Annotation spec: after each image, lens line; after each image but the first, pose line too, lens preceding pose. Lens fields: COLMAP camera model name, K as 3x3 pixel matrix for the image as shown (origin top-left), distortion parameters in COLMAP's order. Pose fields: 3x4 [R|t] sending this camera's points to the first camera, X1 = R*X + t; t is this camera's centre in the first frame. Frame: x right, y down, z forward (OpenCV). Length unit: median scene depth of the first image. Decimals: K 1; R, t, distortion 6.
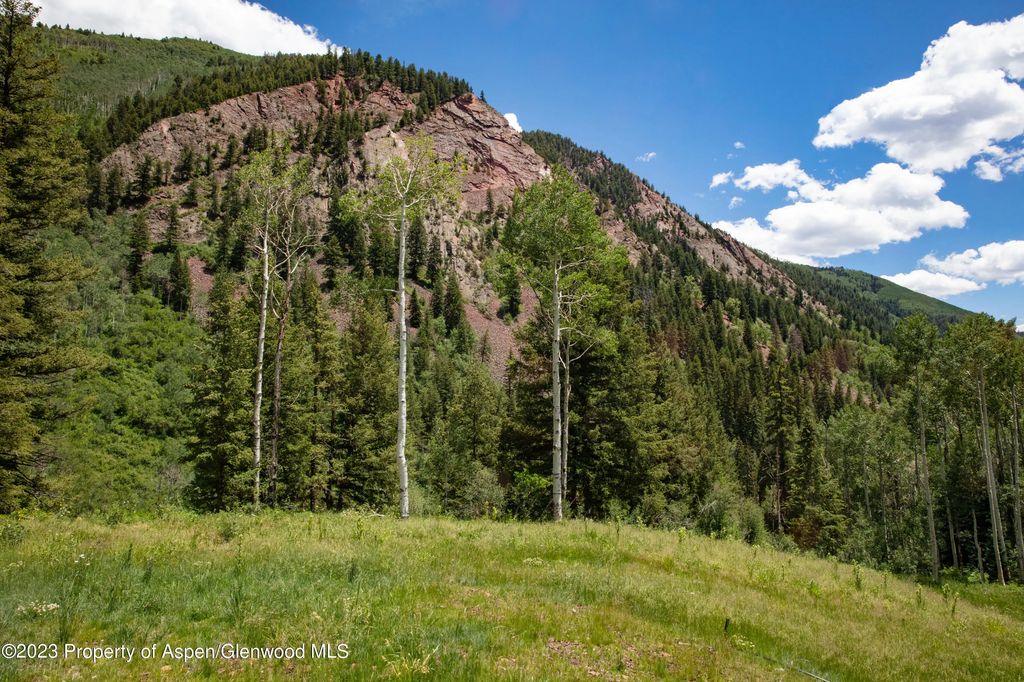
lens RADIAL K [[704.0, 0, 510.3], [0, 704.0, 335.4], [0, 0, 1]] dist [-0.102221, 0.084414]
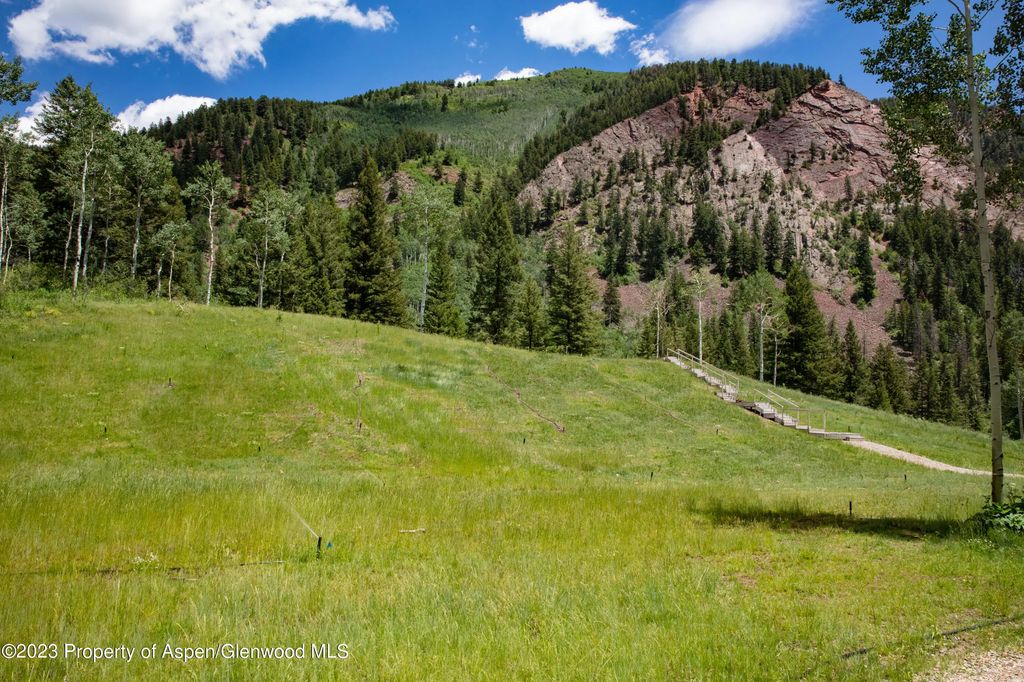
lens RADIAL K [[704.0, 0, 512.7], [0, 704.0, 340.2], [0, 0, 1]] dist [-0.102221, 0.084414]
pose [[0.868737, -0.016699, -0.494992, 0.044973], [0.030537, 0.999336, 0.019880, -0.004187], [0.494332, -0.032386, 0.868670, -0.147711]]
